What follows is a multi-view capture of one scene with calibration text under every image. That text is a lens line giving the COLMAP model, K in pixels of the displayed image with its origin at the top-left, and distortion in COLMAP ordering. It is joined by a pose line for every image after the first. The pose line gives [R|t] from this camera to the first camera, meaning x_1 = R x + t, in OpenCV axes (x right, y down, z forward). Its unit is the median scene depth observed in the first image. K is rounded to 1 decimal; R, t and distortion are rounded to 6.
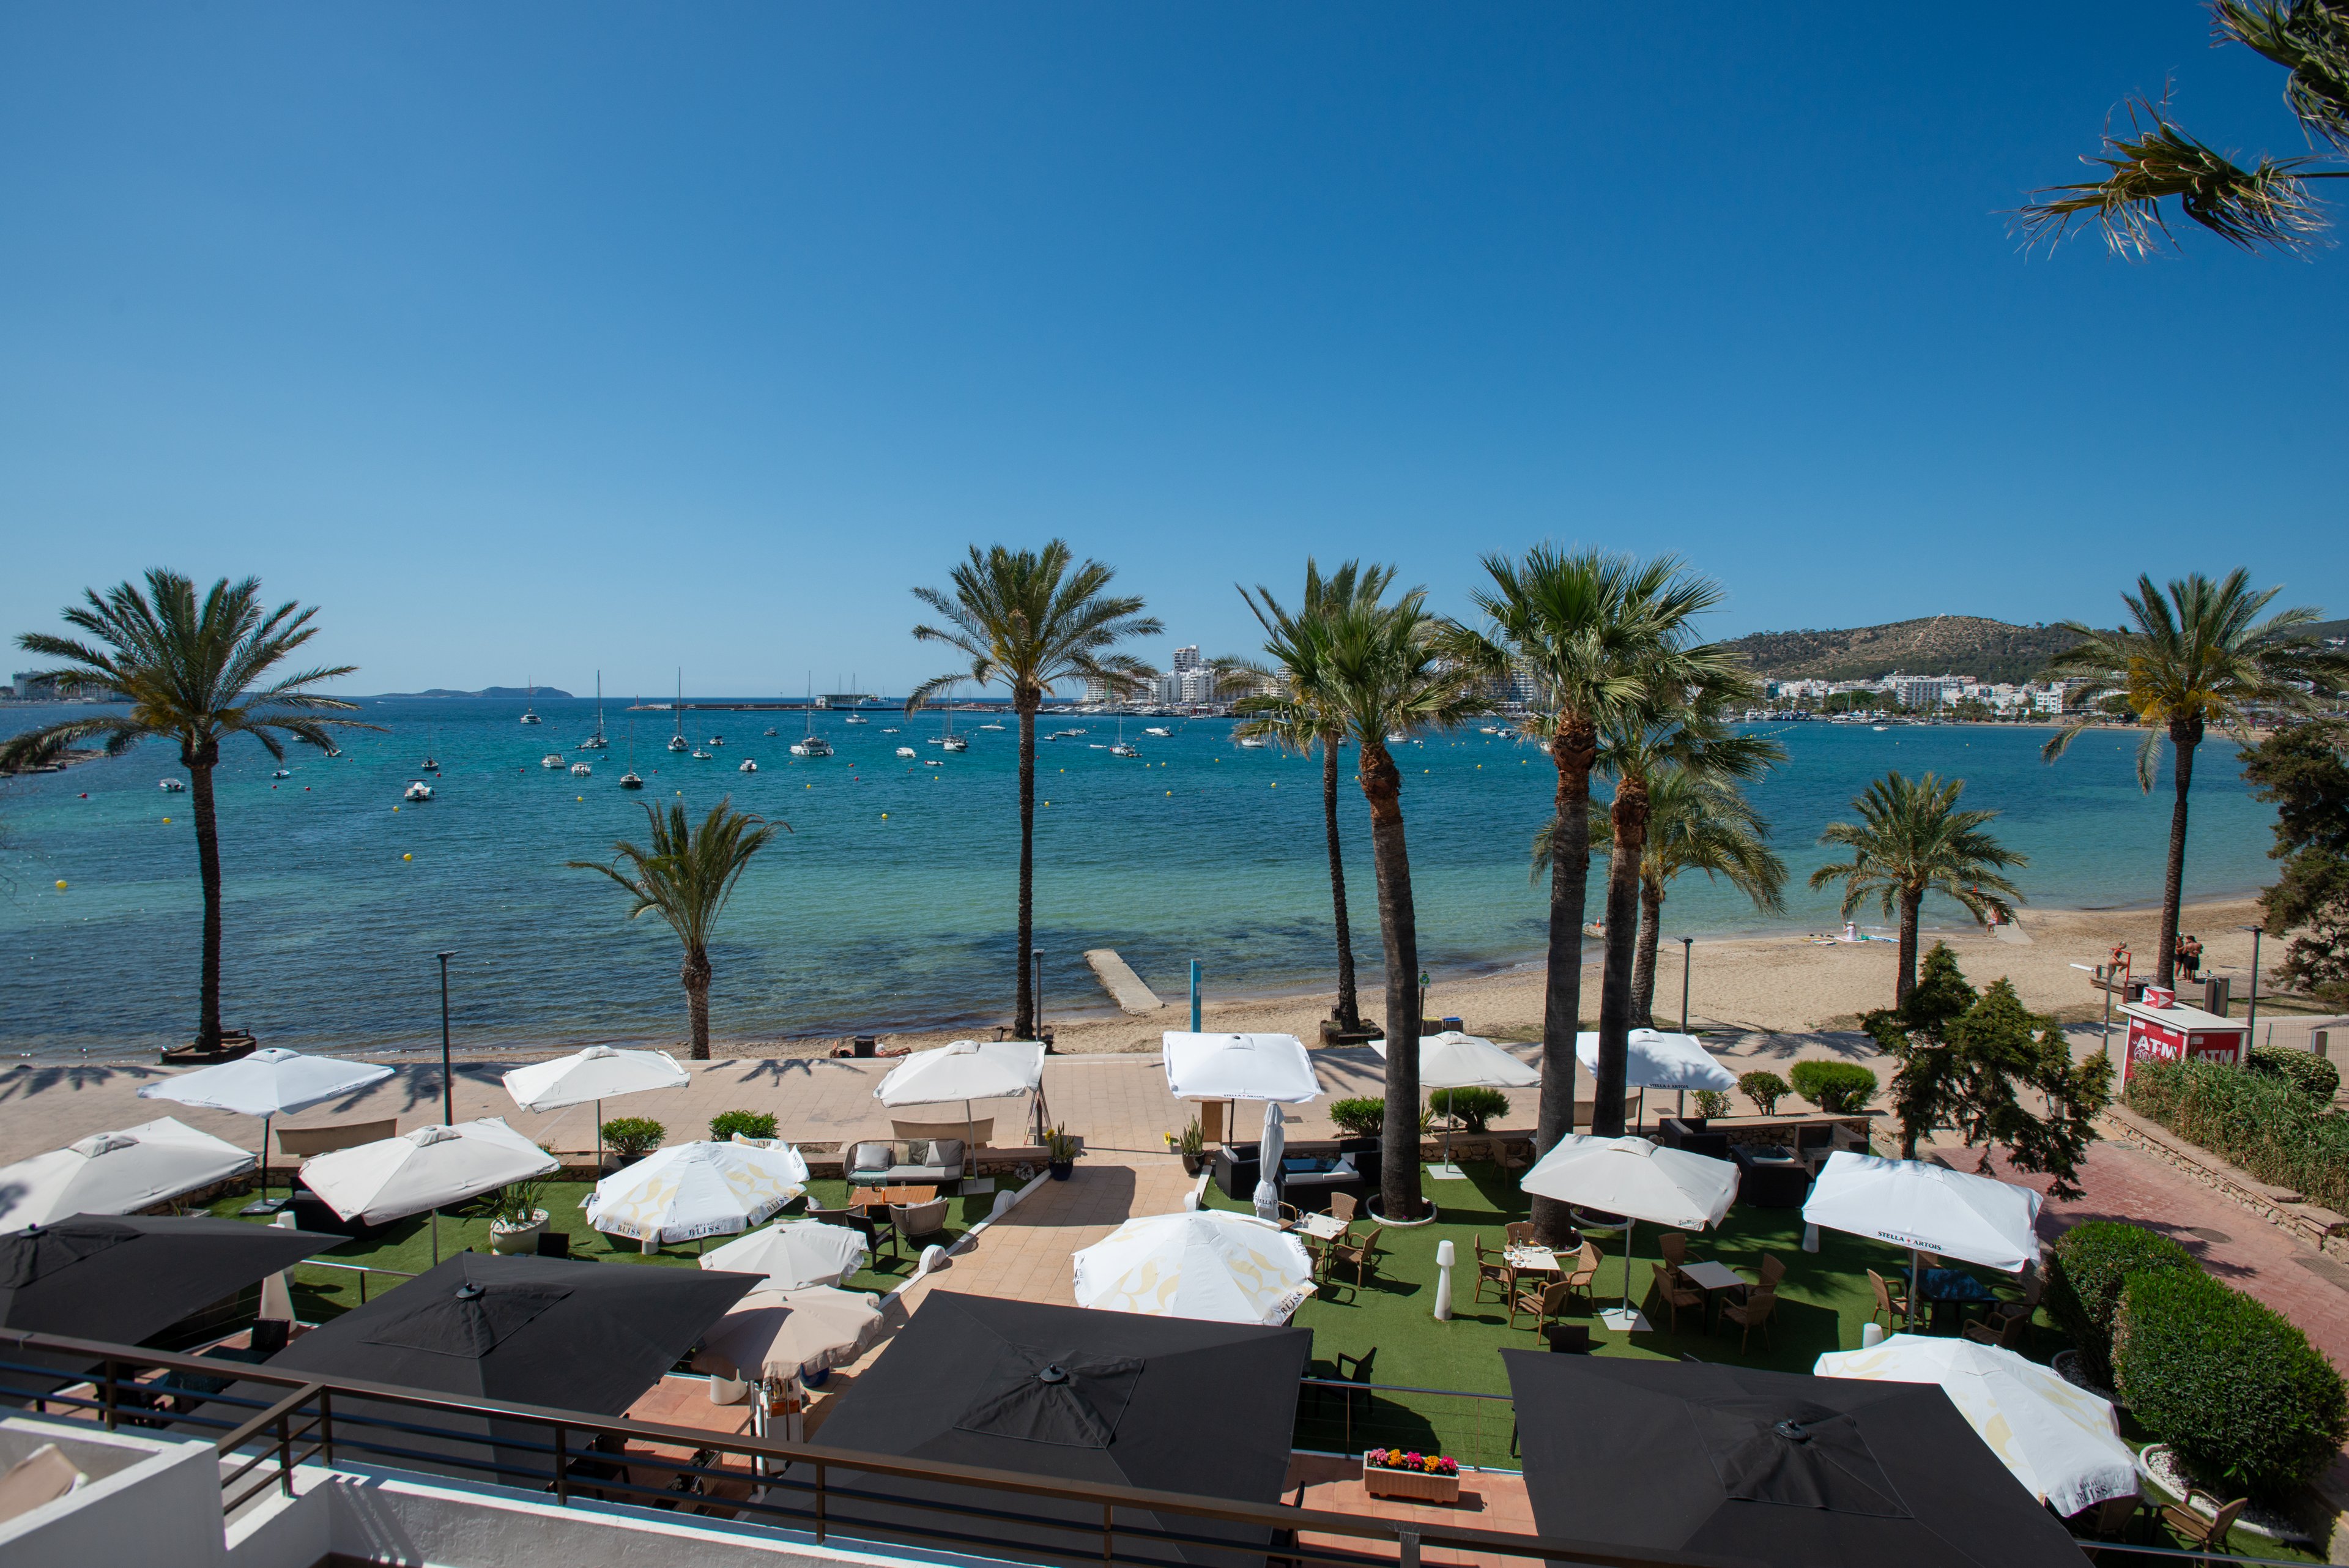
lens RADIAL K [[1556.5, 0, 1172.9], [0, 1556.5, 873.1], [0, 0, 1]] dist [-0.007529, -0.000802]
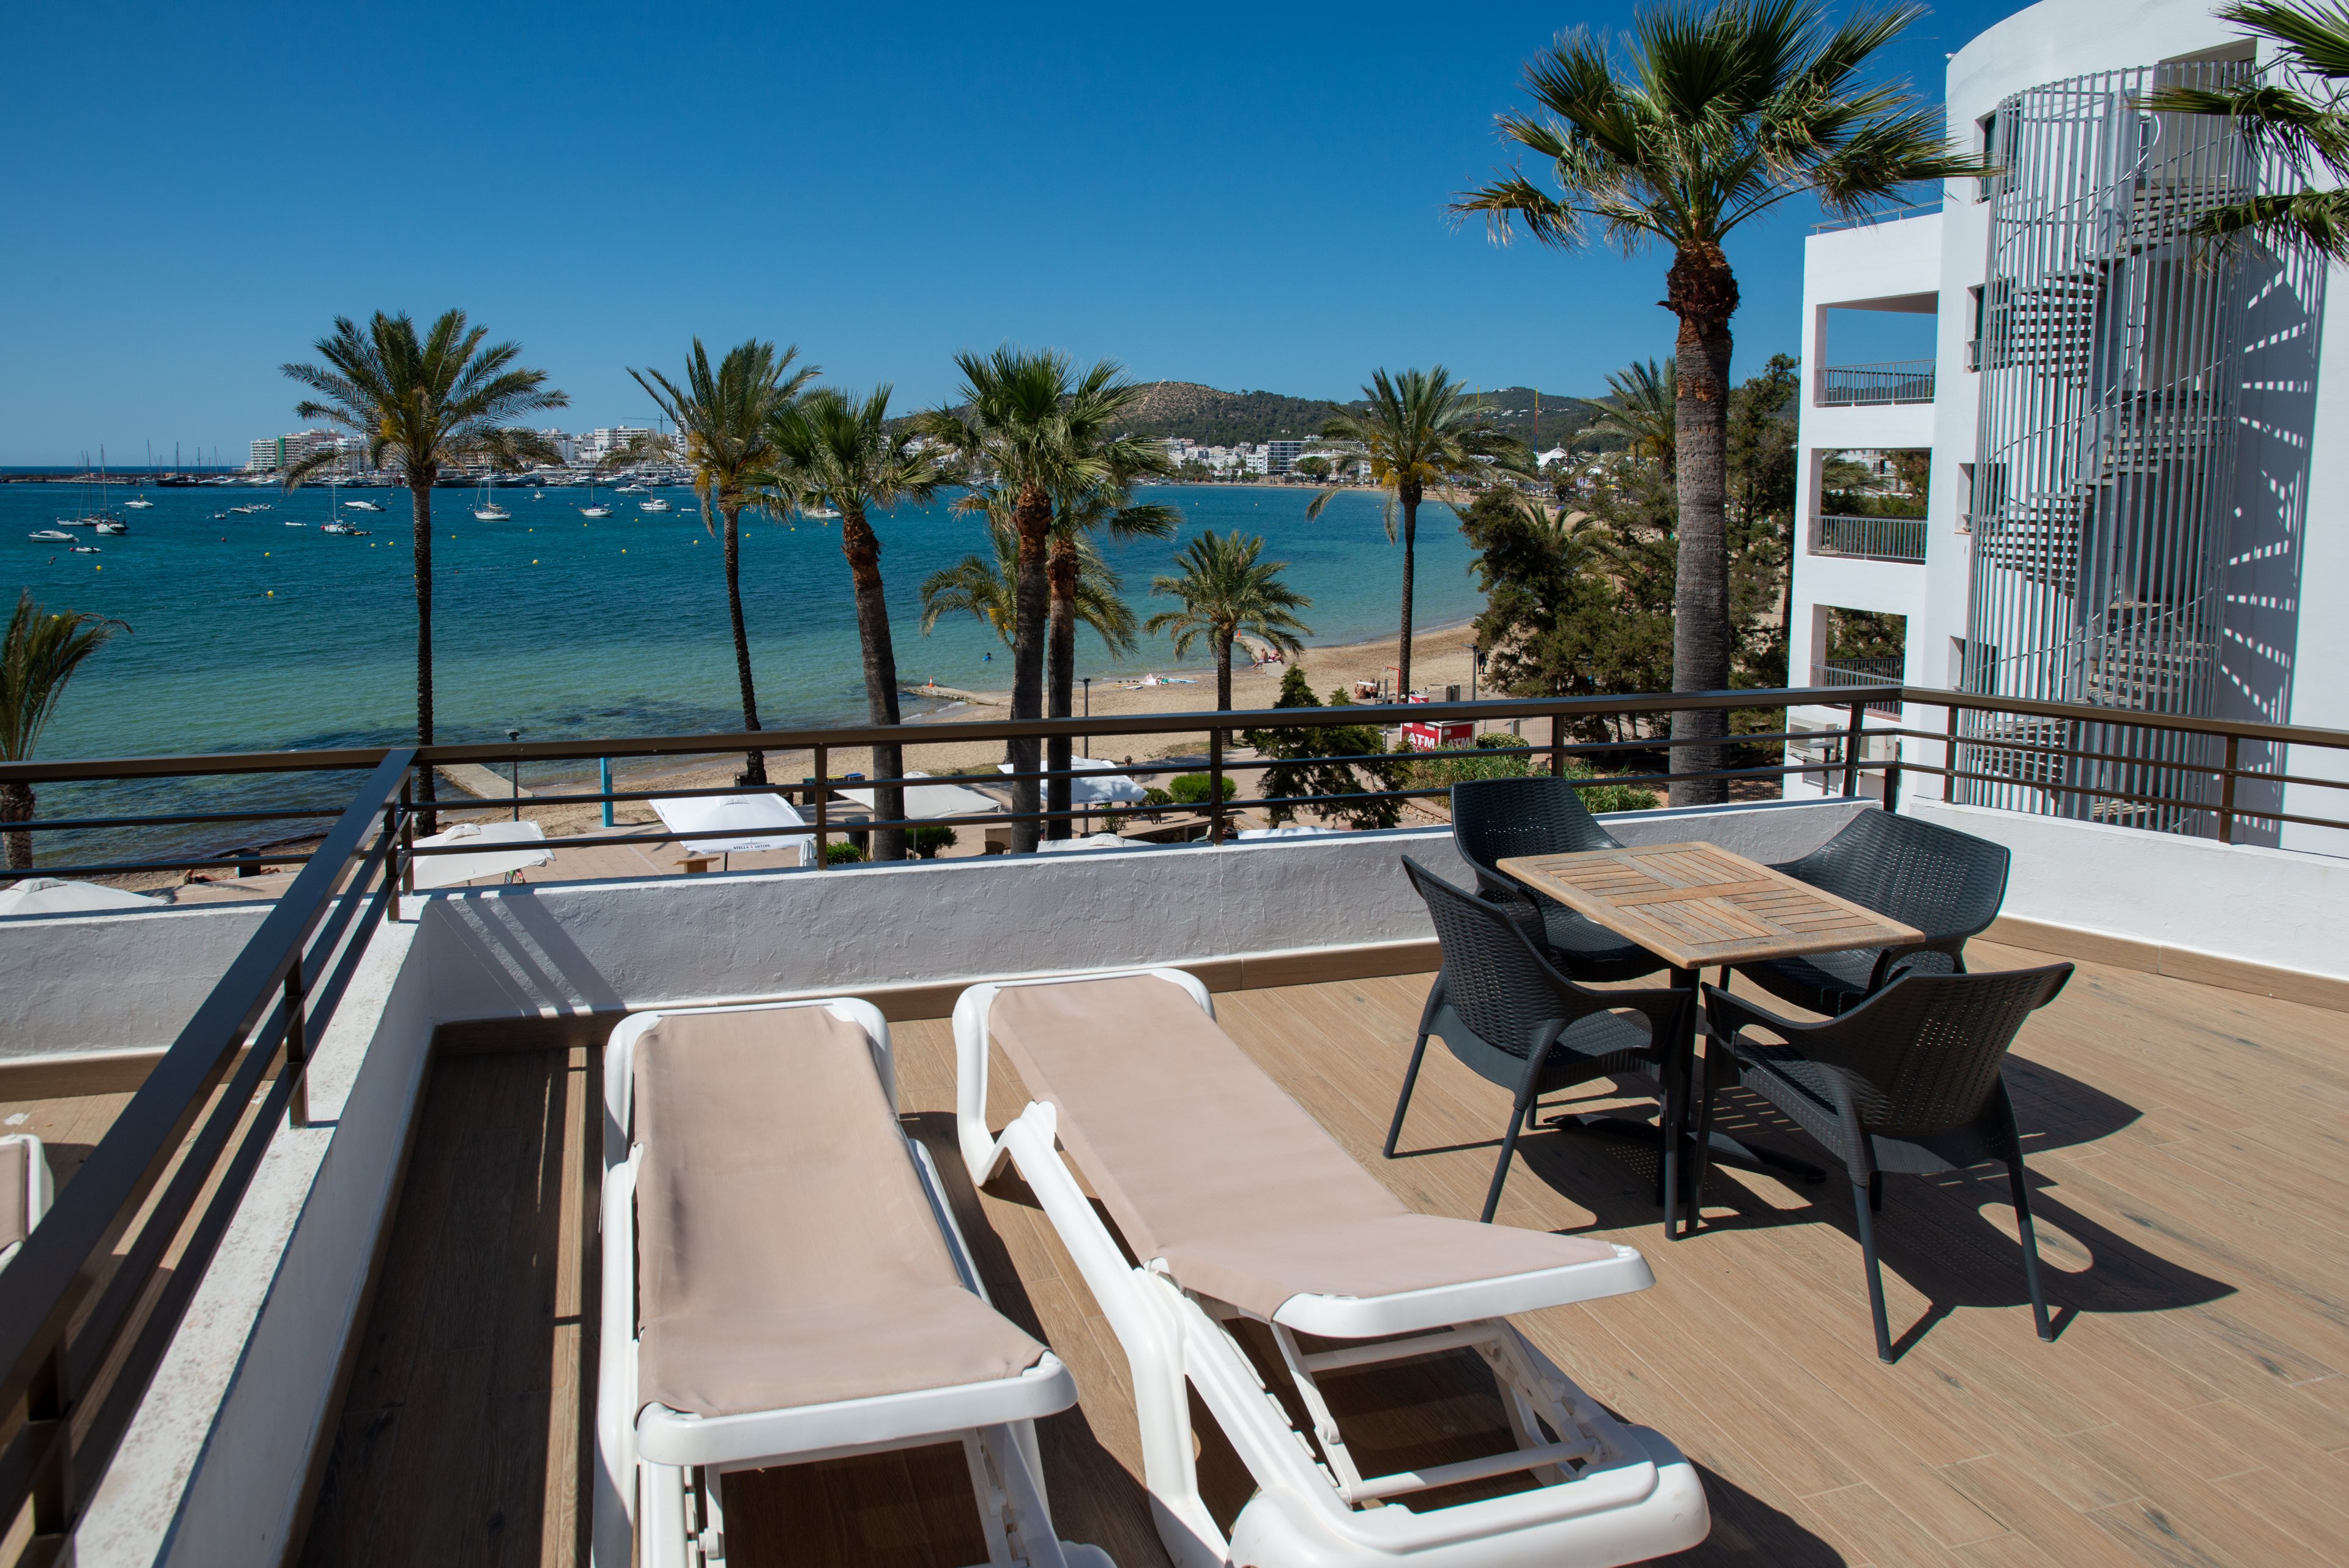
lens RADIAL K [[2264.4, 0, 1174.5], [0, 2264.4, 784.0], [0, 0, 1]] dist [-0.161637, -0.007788]
pose [[0.838853, -0.078718, 0.538636, -0.495229], [0.054815, 0.996675, 0.060292, 0.020862], [-0.541591, -0.021051, 0.840379, -0.422099]]
